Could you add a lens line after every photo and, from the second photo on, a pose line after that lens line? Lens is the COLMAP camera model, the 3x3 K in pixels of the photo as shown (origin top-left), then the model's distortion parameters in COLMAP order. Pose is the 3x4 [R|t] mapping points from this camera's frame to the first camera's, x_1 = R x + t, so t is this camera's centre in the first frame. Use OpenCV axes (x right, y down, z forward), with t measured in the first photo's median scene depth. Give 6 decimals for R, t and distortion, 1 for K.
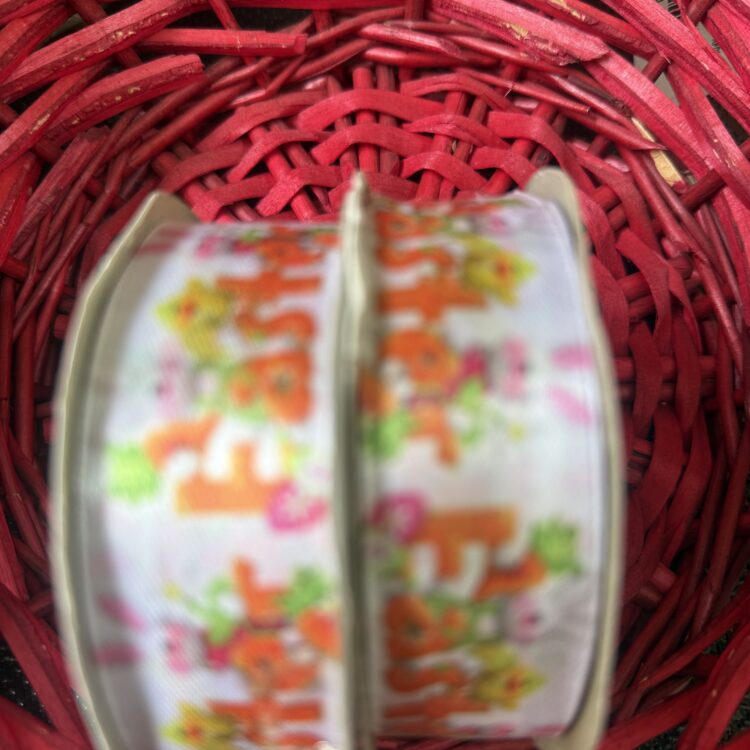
lens RADIAL K [[774.0, 0, 371.7], [0, 774.0, 377.0], [0, 0, 1]] dist [-0.027921, 0.000000]
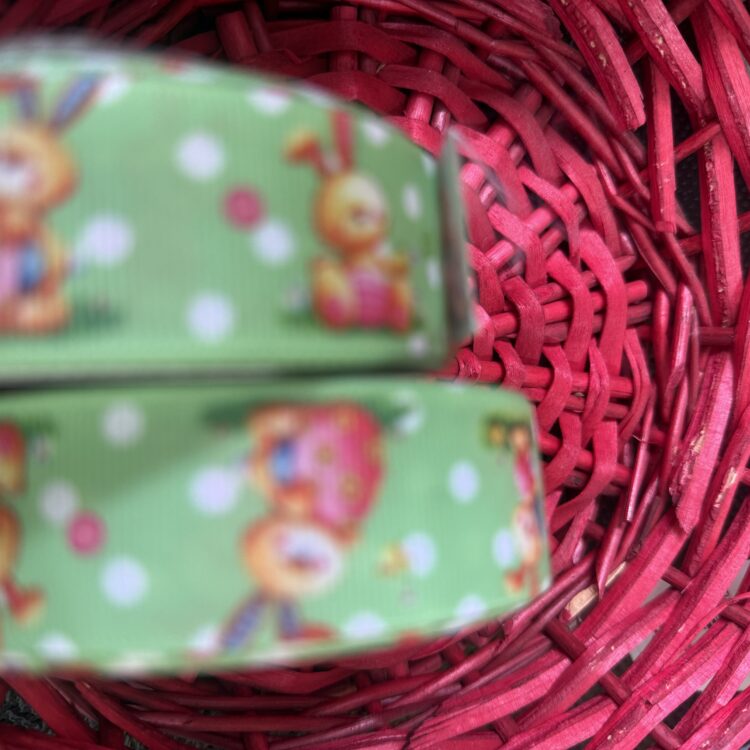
lens RADIAL K [[774.0, 0, 370.7], [0, 774.0, 373.9], [0, 0, 1]] dist [-0.027921, 0.000000]
pose [[0.143369, 0.979603, 0.140795, -0.102643], [-0.988404, 0.148920, -0.029665, -0.005501], [-0.050027, -0.134909, 0.989594, 0.026180]]
